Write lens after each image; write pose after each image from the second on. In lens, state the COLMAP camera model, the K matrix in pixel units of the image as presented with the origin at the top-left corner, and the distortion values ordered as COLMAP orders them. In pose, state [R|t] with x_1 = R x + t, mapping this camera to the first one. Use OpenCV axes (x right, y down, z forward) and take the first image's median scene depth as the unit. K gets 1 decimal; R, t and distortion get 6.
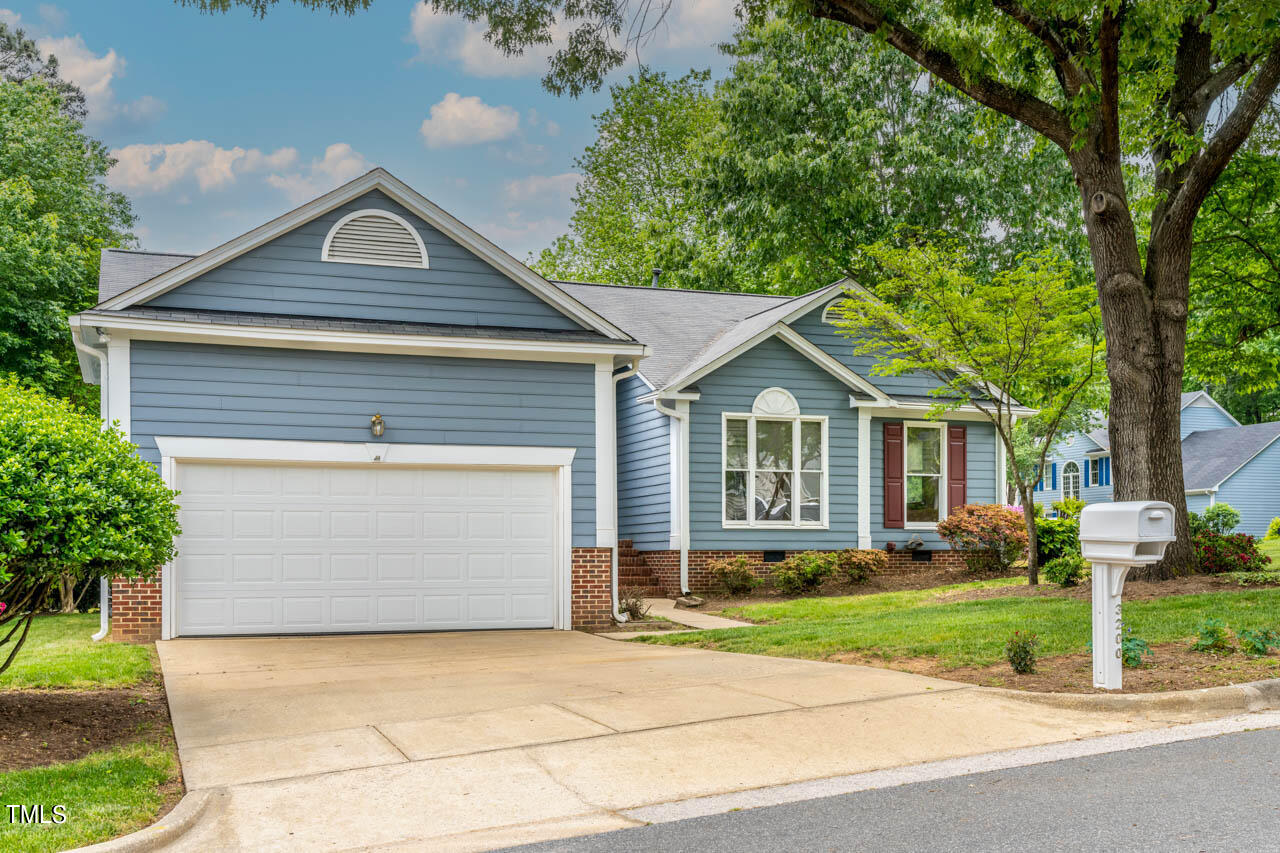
lens RADIAL K [[1245.8, 0, 640.0], [0, 1245.8, 426.5], [0, 0, 1]] dist [0.000068, -0.000425]
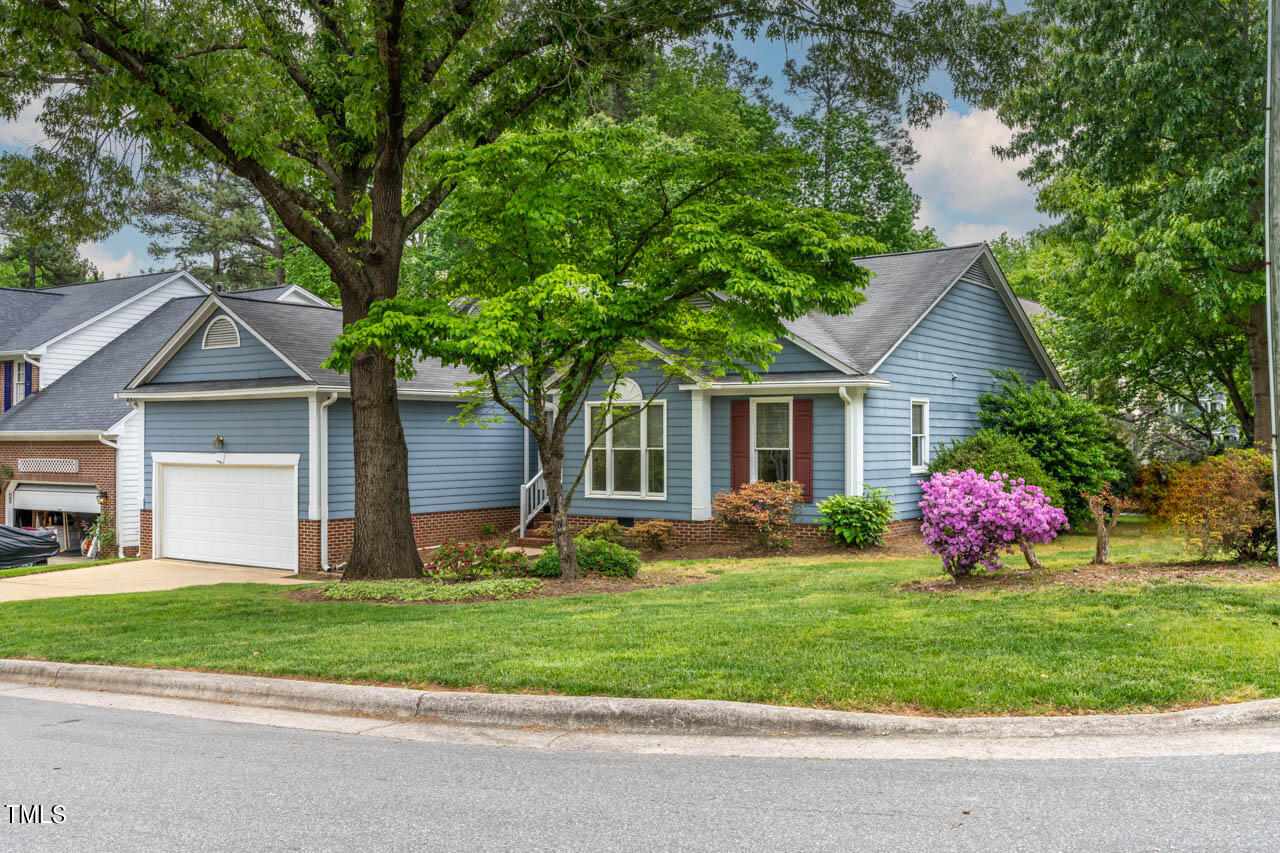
lens RADIAL K [[1182.2, 0, 640.0], [0, 1182.2, 426.5], [0, 0, 1]] dist [0.001445, 0.002403]
pose [[0.569876, -0.006377, -0.821706, 1.029237], [0.082501, 0.995361, 0.049492, -0.039377], [0.817579, -0.095995, 0.567759, 0.386010]]
